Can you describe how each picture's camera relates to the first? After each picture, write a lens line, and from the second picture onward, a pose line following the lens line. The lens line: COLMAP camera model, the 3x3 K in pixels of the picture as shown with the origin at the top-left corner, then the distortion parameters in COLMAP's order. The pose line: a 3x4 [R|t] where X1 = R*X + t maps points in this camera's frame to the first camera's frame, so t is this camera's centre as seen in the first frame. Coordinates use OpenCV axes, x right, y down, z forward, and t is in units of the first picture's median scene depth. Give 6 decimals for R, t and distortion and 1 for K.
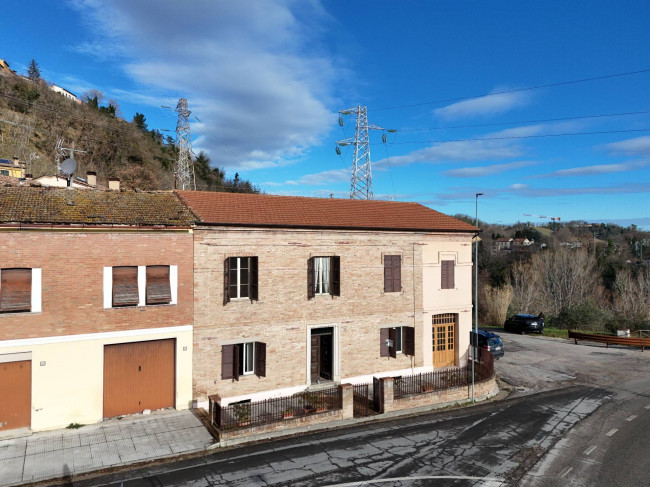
lens RADIAL K [[479.2, 0, 325.0], [0, 479.2, 243.5], [0, 0, 1]] dist [0.109375, -0.119672]
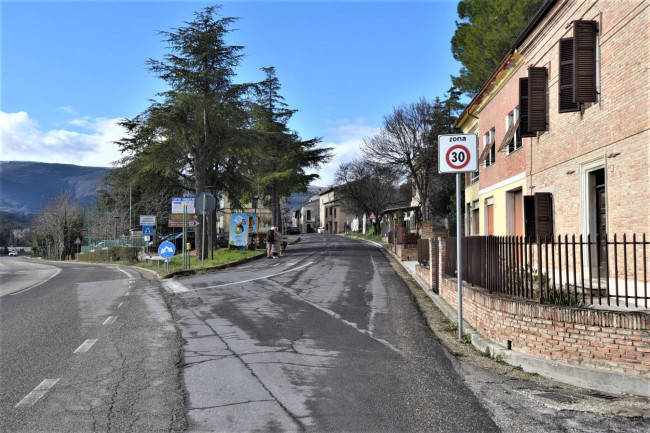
lens RADIAL K [[648.7, 0, 325.0], [0, 648.7, 216.5], [0, 0, 1]] dist [0.000333, 0.002516]
pose [[-0.545947, -0.034375, -0.837114, 0.708870], [0.003186, 0.999066, -0.043103, 0.250499], [0.837814, -0.026199, -0.545327, 1.122192]]
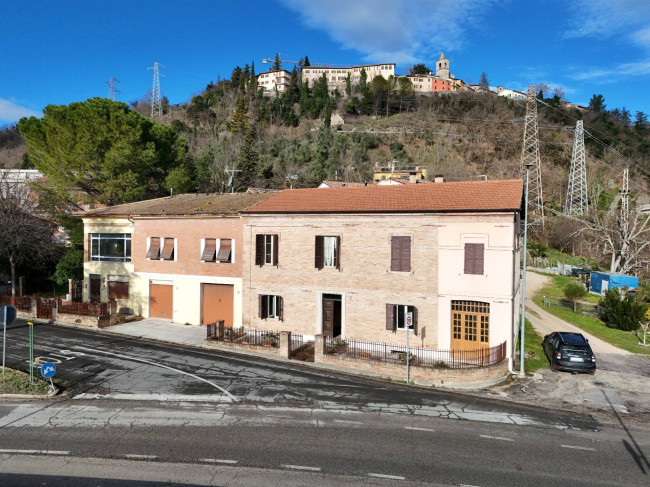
lens RADIAL K [[479.2, 0, 325.0], [0, 479.2, 243.5], [0, 0, 1]] dist [0.109375, -0.119672]
pose [[0.583788, 0.020691, -0.811643, 0.966072], [-0.005962, 0.999758, 0.021199, 0.020418], [0.811884, -0.007536, 0.583770, 0.272692]]
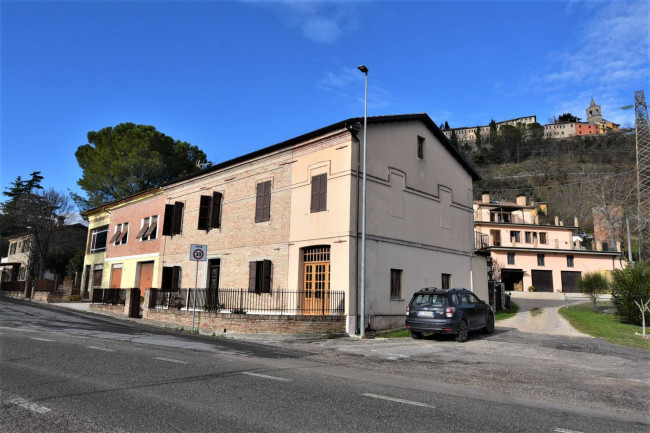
lens RADIAL K [[456.2, 0, 325.0], [0, 456.2, 216.5], [0, 0, 1]] dist [0.031074, -0.000222]
pose [[0.260758, -0.164851, -0.951225, 1.063075], [-0.016871, 0.984384, -0.175223, 0.257307], [0.965257, 0.061739, 0.253905, 0.965997]]
